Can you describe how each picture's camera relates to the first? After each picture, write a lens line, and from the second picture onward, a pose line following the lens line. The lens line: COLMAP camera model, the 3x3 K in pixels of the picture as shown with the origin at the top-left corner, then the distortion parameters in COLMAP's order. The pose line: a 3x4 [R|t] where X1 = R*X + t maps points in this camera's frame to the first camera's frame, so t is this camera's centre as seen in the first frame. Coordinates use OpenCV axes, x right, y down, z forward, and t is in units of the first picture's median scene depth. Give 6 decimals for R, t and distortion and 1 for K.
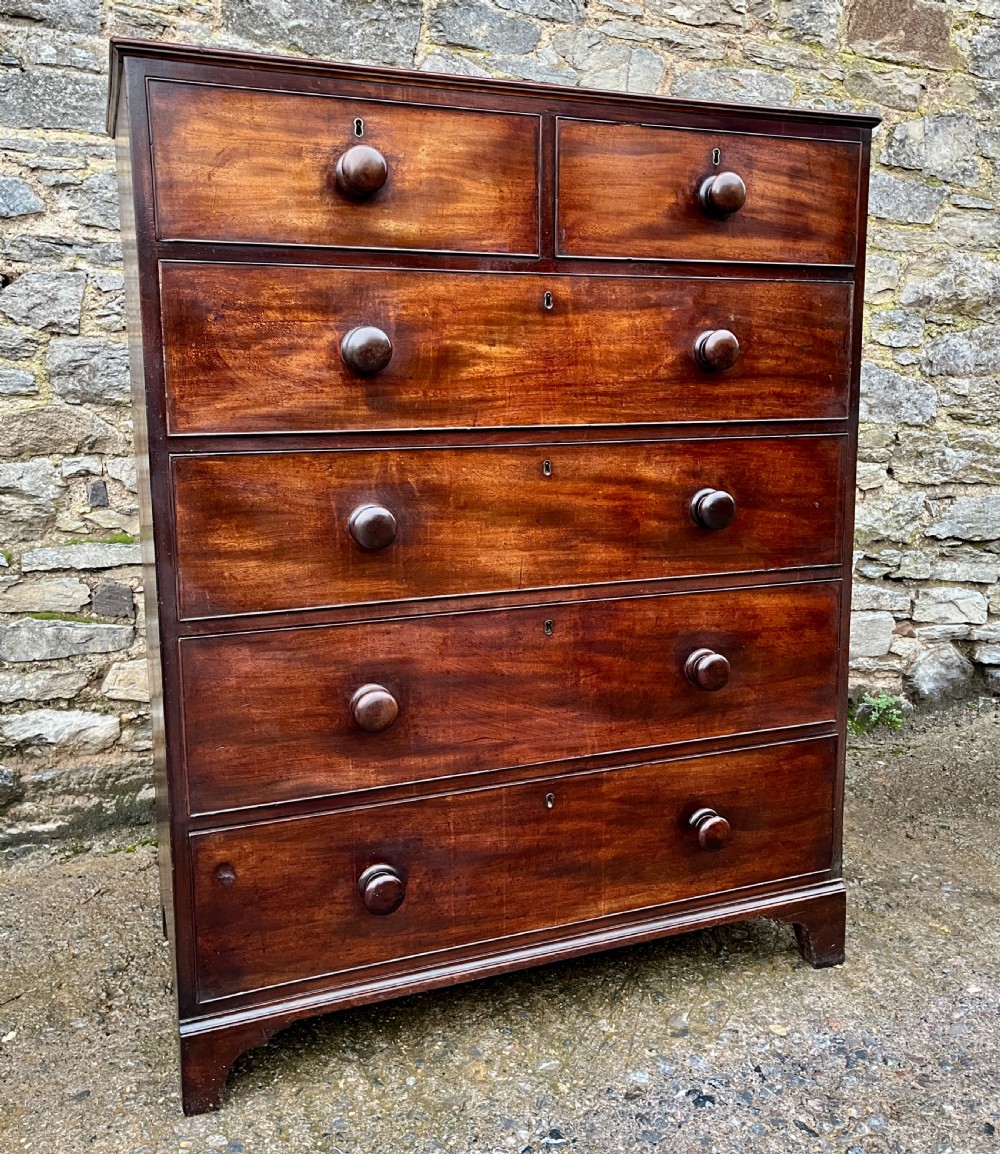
lens RADIAL K [[1067.5, 0, 528.9], [0, 1067.5, 513.1], [0, 0, 1]] dist [0.026497, 0.000000]
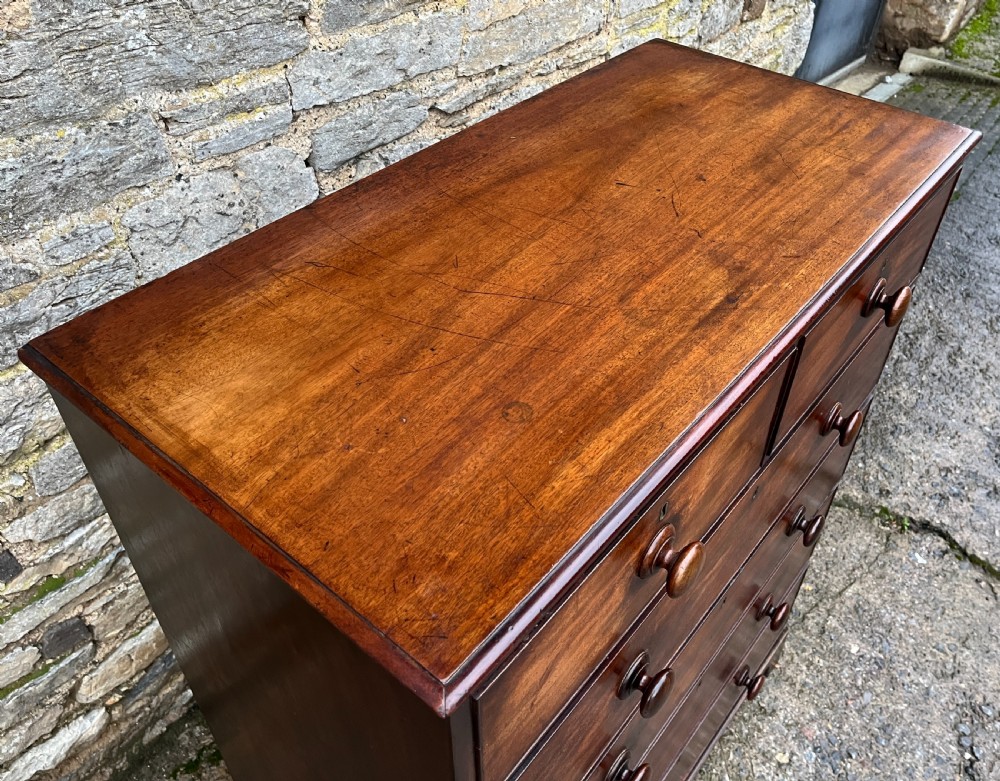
lens RADIAL K [[842.7, 0, 537.6], [0, 842.7, 353.5], [0, 0, 1]] dist [0.058300, -0.082523]
pose [[0.871347, -0.297496, 0.390193, -0.358771], [0.044355, 0.839731, 0.541188, -0.646061], [-0.488658, -0.454256, 0.744893, 0.577480]]
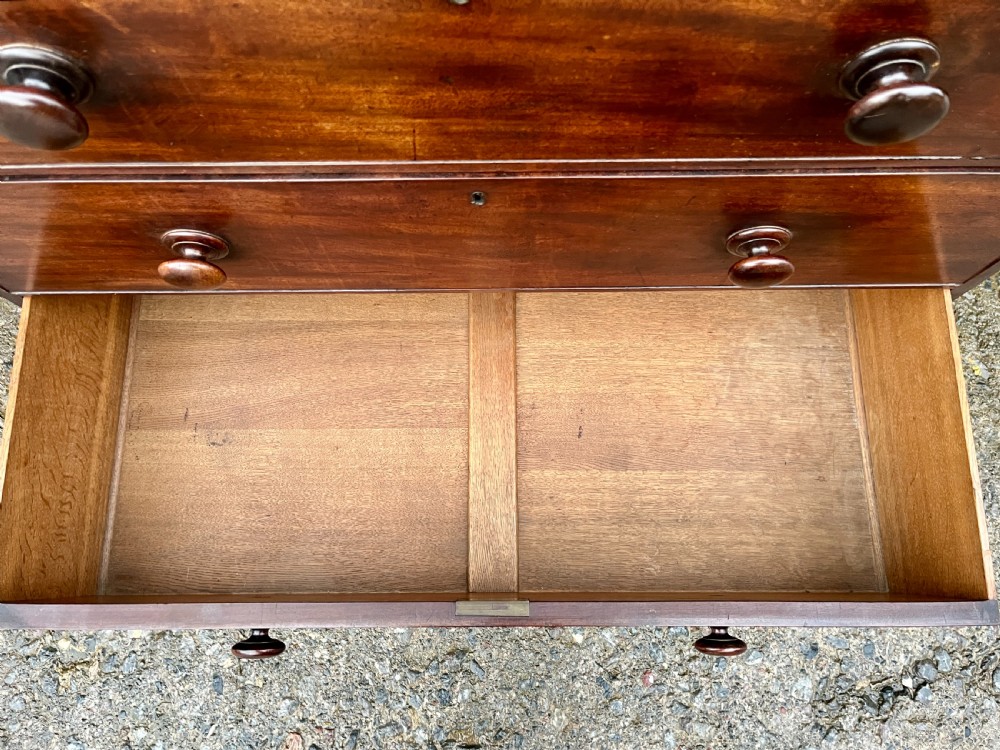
lens RADIAL K [[771.5, 0, 503.6], [0, 771.5, 368.2], [0, 0, 1]] dist [0.035396, -0.007185]
pose [[0.933217, 0.346463, -0.095230, 0.100287], [-0.053017, 0.394906, 0.917190, -0.231853], [0.355380, -0.850889, 0.386902, 0.756109]]
